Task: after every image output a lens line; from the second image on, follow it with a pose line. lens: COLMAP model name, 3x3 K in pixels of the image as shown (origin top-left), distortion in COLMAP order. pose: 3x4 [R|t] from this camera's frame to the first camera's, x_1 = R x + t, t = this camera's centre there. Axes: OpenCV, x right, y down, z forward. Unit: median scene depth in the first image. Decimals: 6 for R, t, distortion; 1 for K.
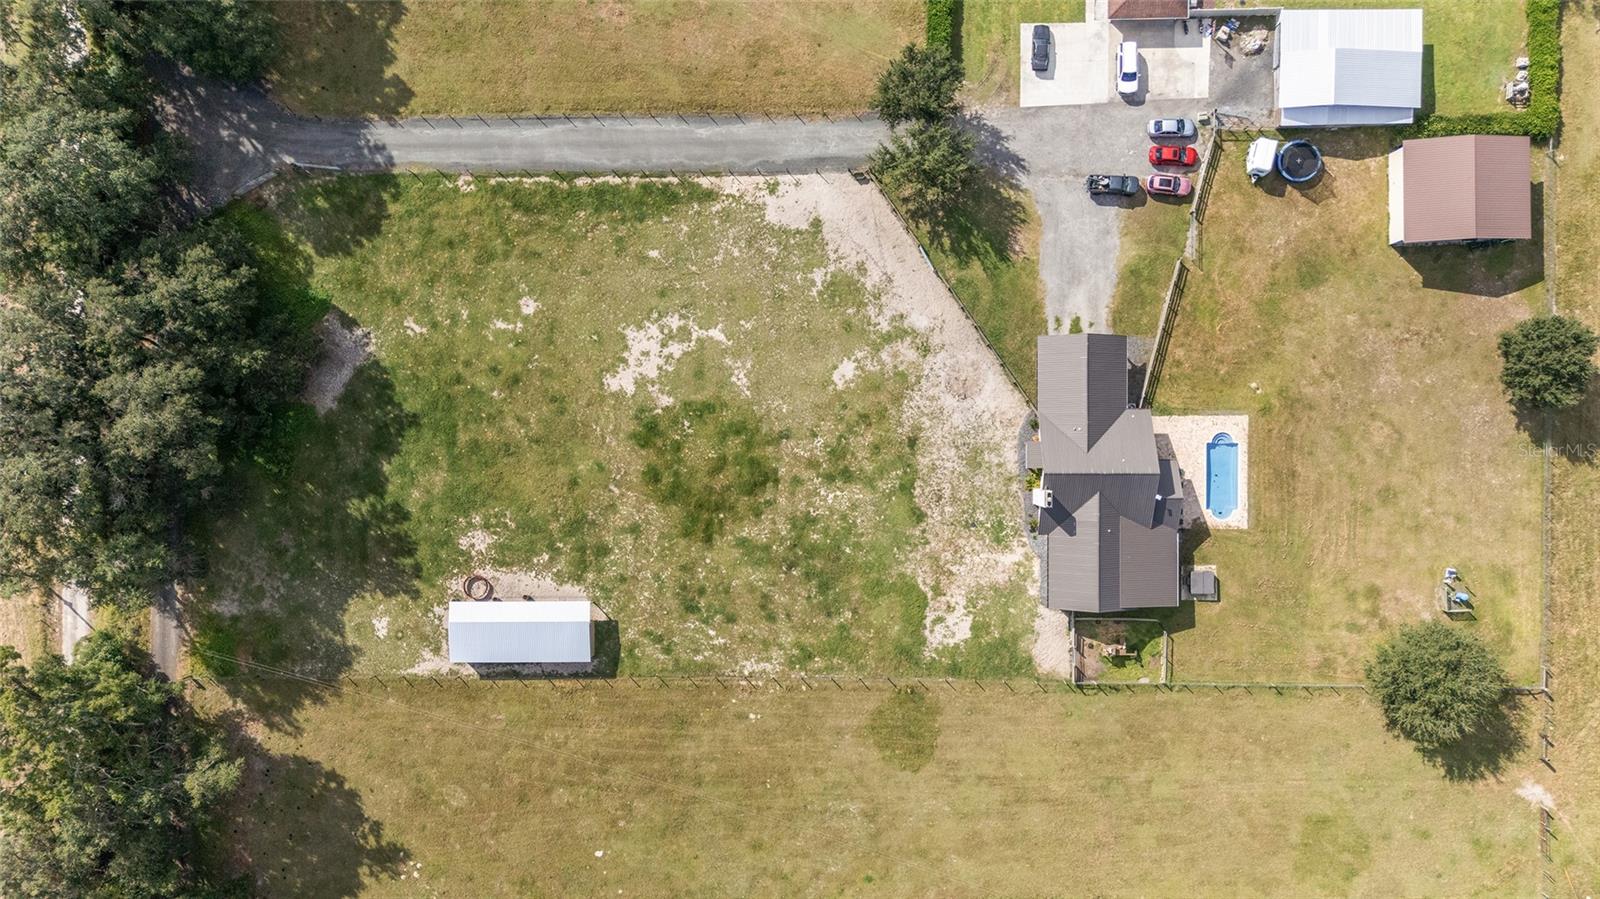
lens RADIAL K [[1151.6, 0, 800.0], [0, 1151.6, 449.5], [0, 0, 1]] dist [0.146401, -0.235605]
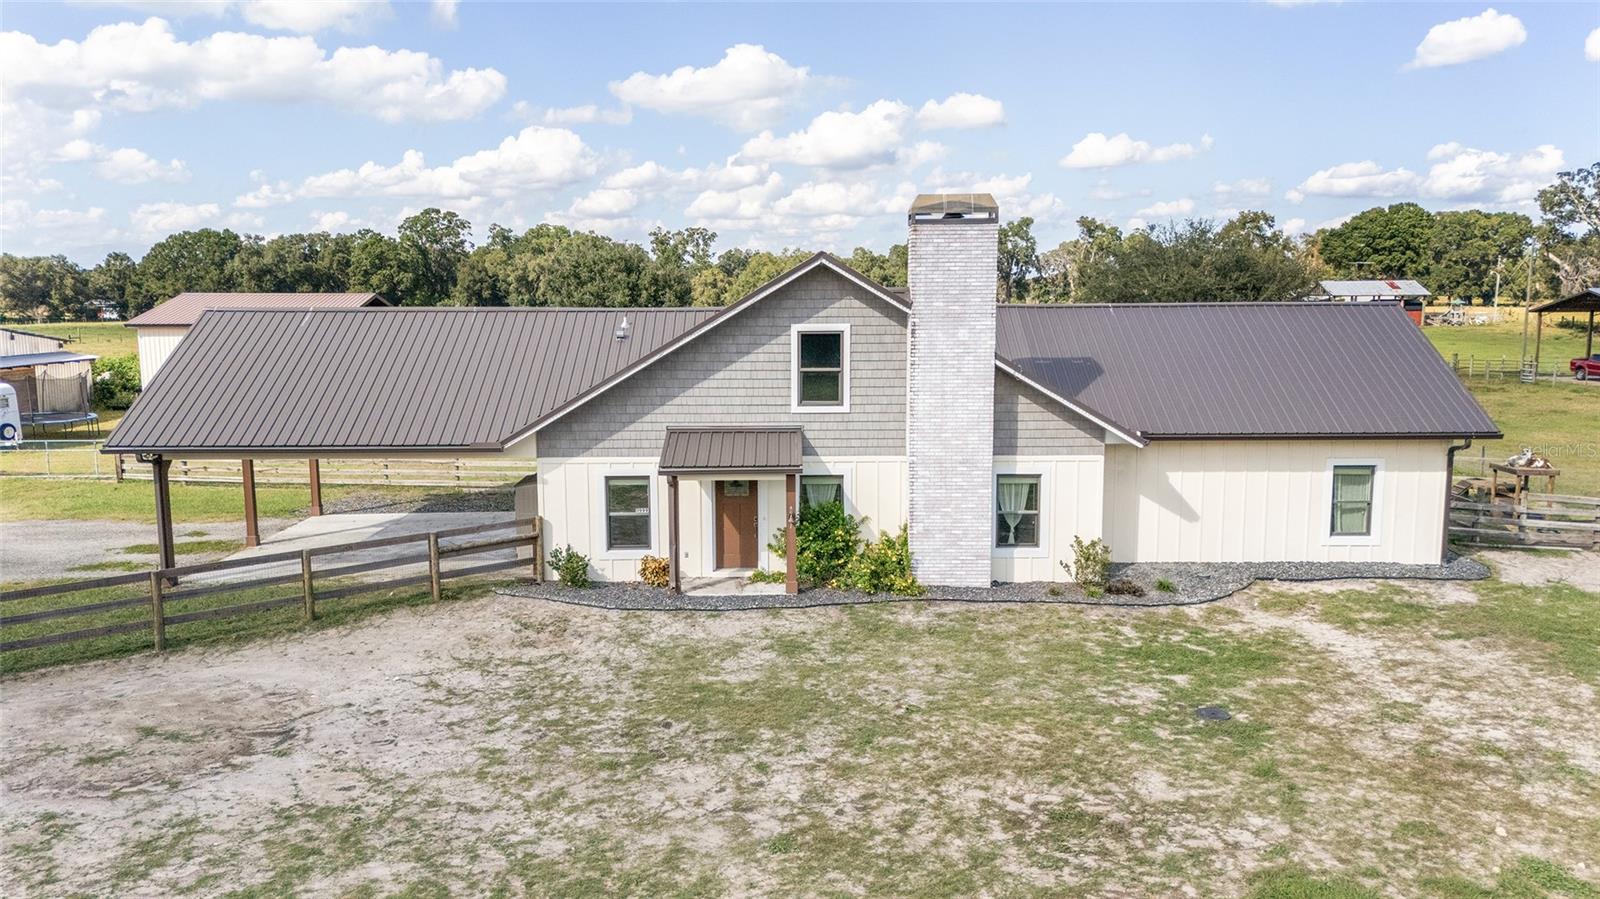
lens RADIAL K [[1175.4, 0, 800.0], [0, 1175.4, 449.5], [0, 0, 1]] dist [0.035416, -0.003852]
pose [[-0.006563, -0.111123, 0.993785, 0.010000], [0.999964, -0.006049, 0.005928, 0.014131], [0.005353, 0.993788, 0.111158, 0.958787]]
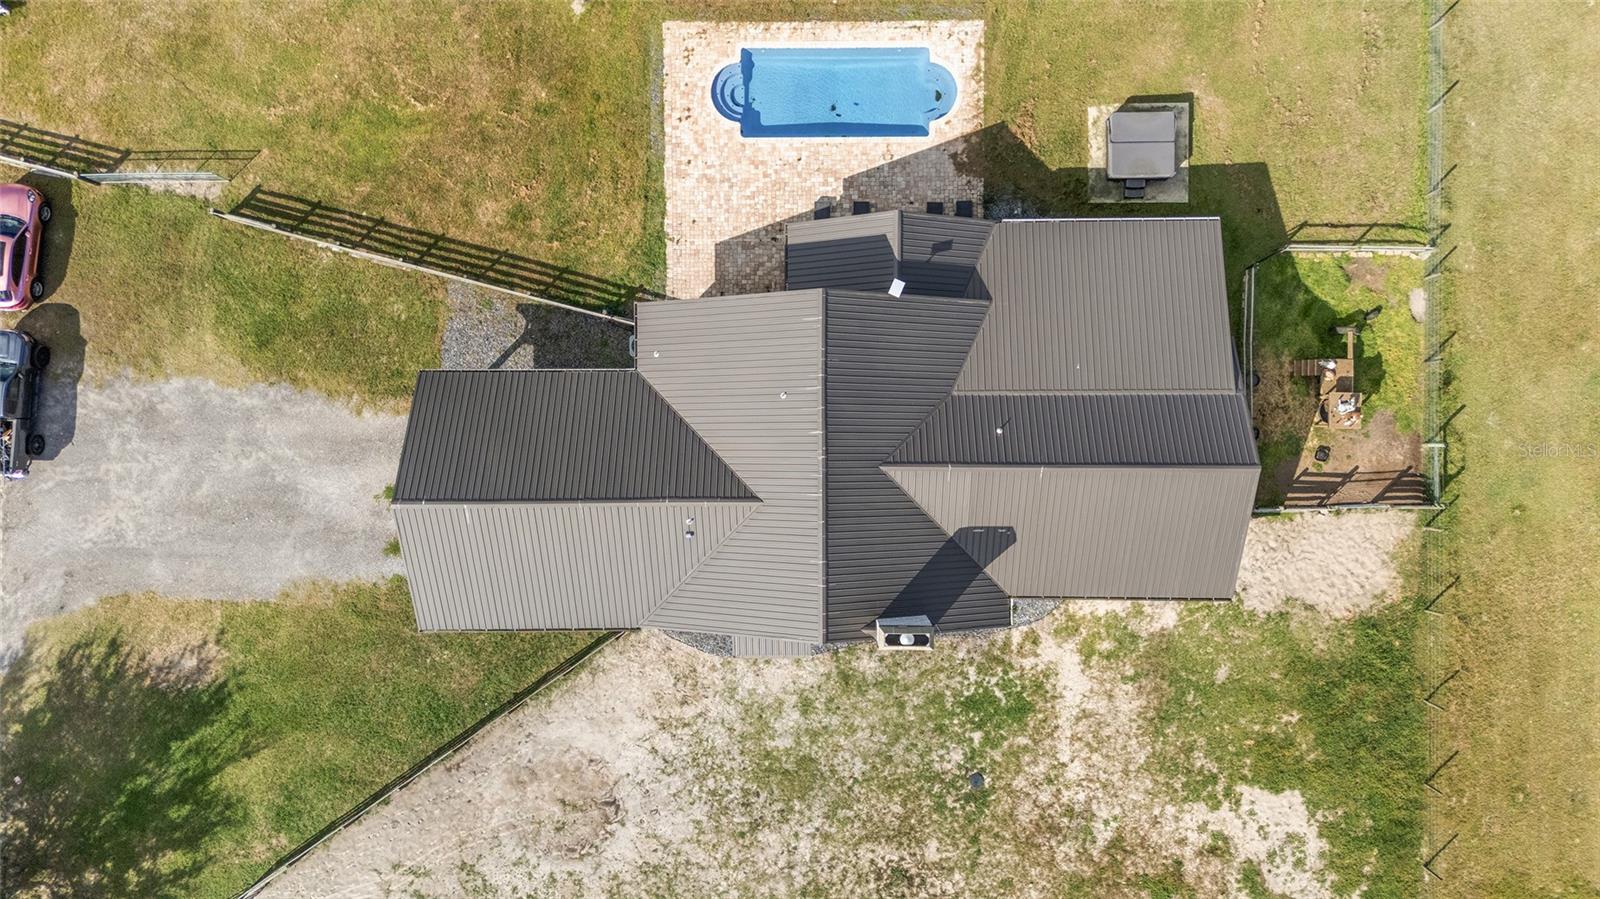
lens RADIAL K [[1142.9, 0, 800.0], [0, 1142.9, 449.5], [0, 0, 1]] dist [0.053638, -0.004381]
pose [[-0.001144, -0.999660, 0.026049, 0.243078], [0.999715, -0.001764, -0.023816, 0.020317], [0.023854, 0.026014, 0.999377, 0.652318]]
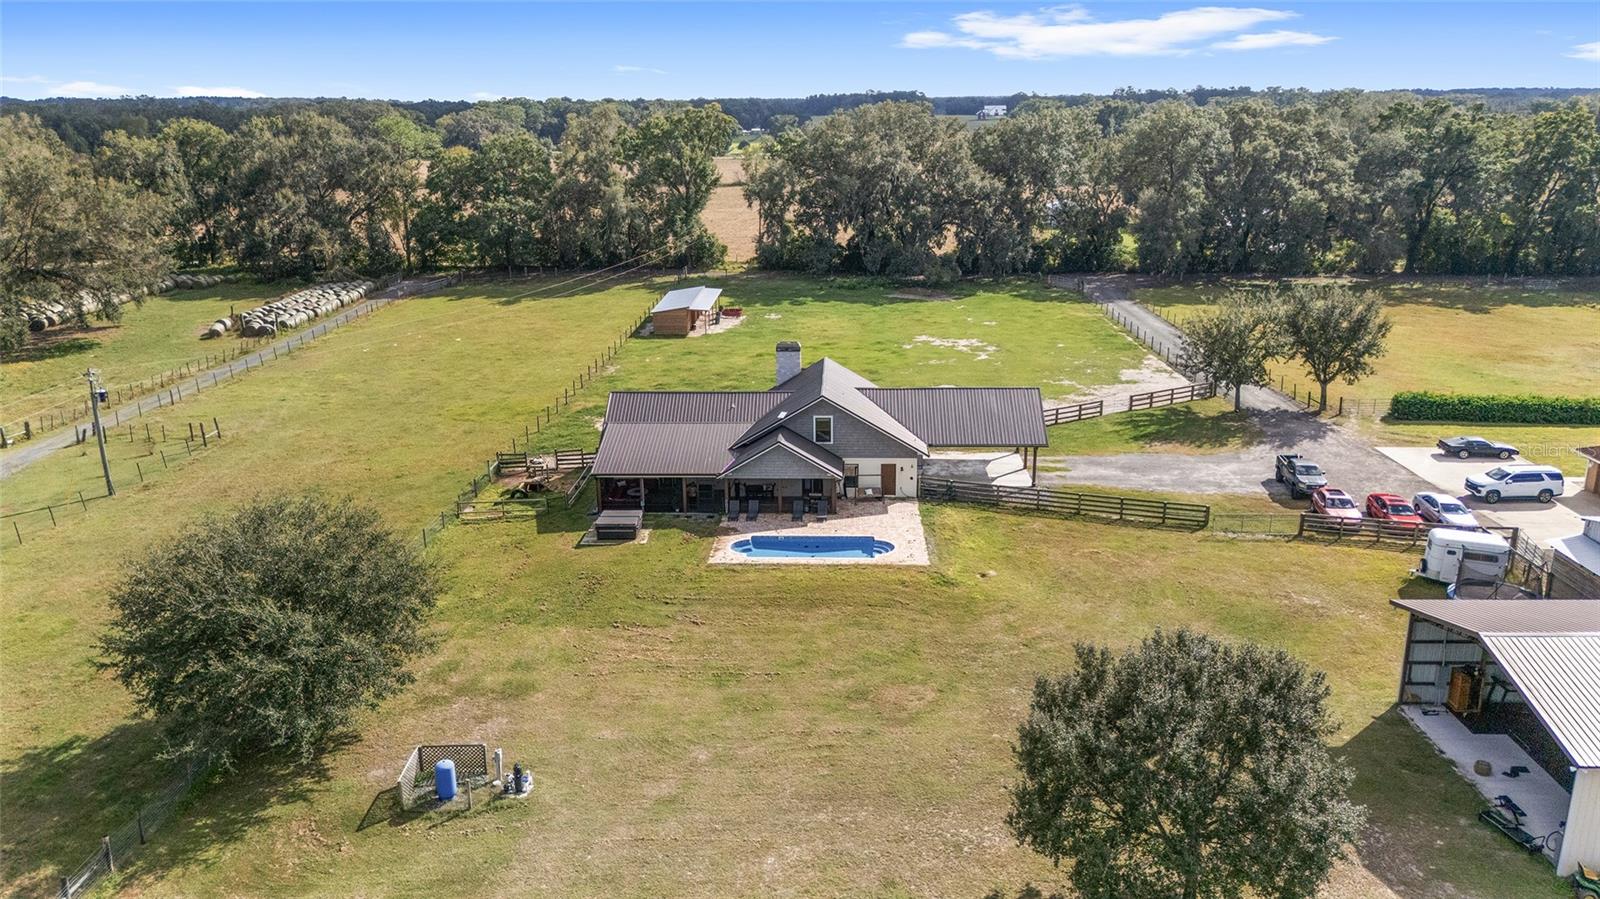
lens RADIAL K [[1142.9, 0, 800.0], [0, 1142.9, 449.5], [0, 0, 1]] dist [0.053638, -0.004381]
pose [[-0.018970, 0.326503, -0.945006, 0.827051], [-0.999805, -0.001026, 0.019715, 0.016526], [0.005467, 0.945196, 0.326459, 0.787975]]
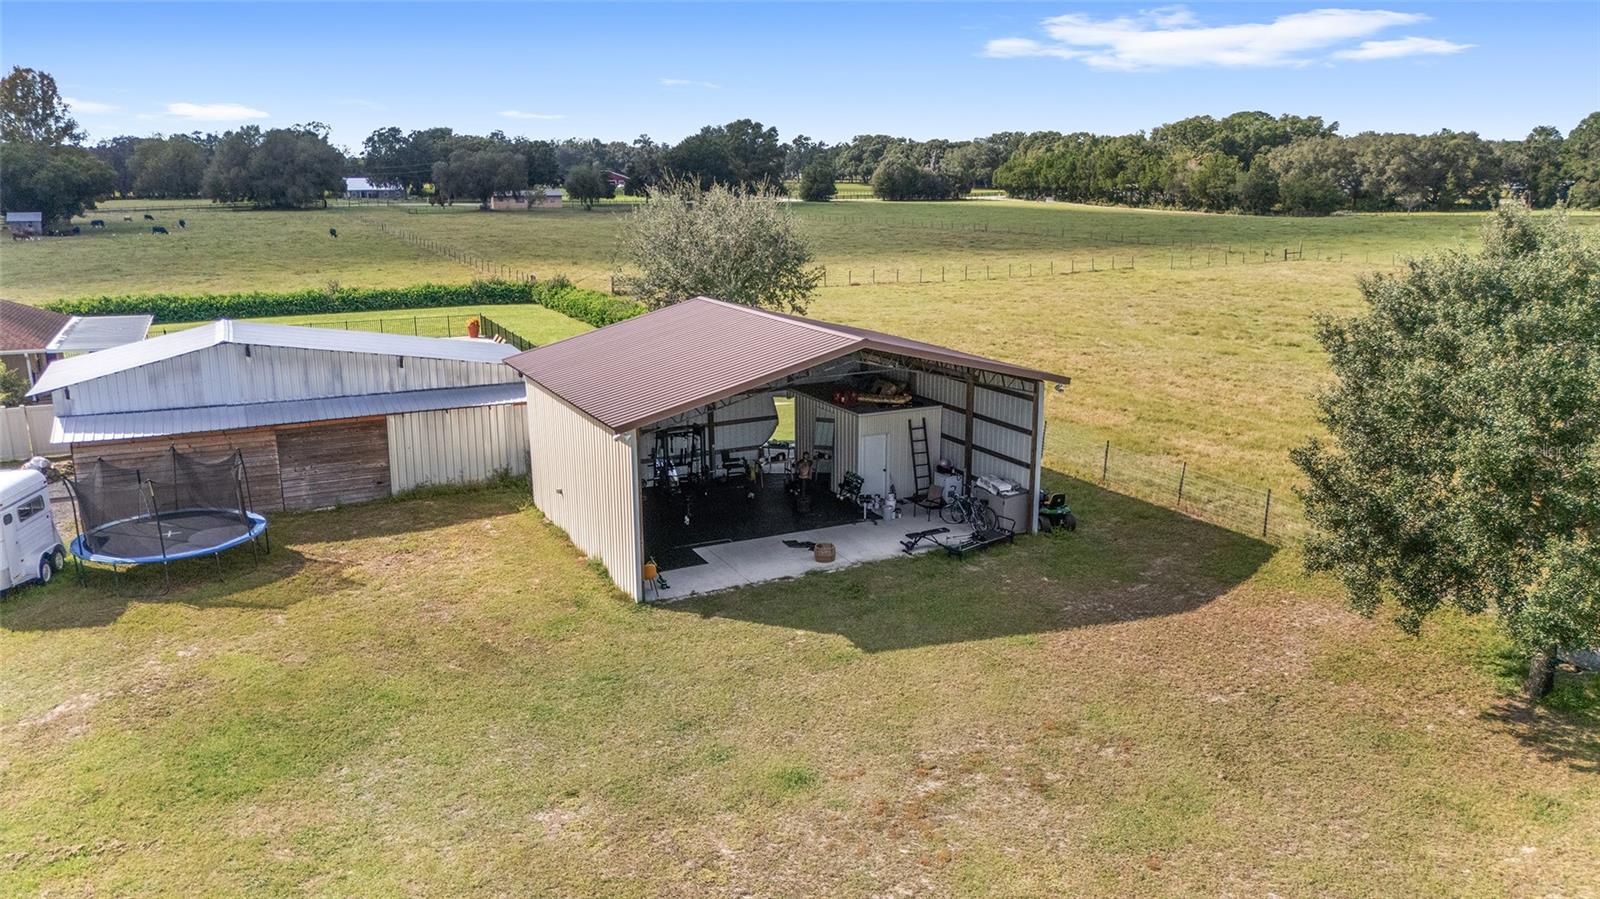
lens RADIAL K [[1175.4, 0, 800.0], [0, 1175.4, 449.5], [0, 0, 1]] dist [0.035416, -0.003852]
pose [[0.896005, -0.065505, 0.439186, 0.429530], [0.442602, 0.211386, -0.871447, 0.023575], [-0.035753, 0.975205, 0.218395, 0.913759]]
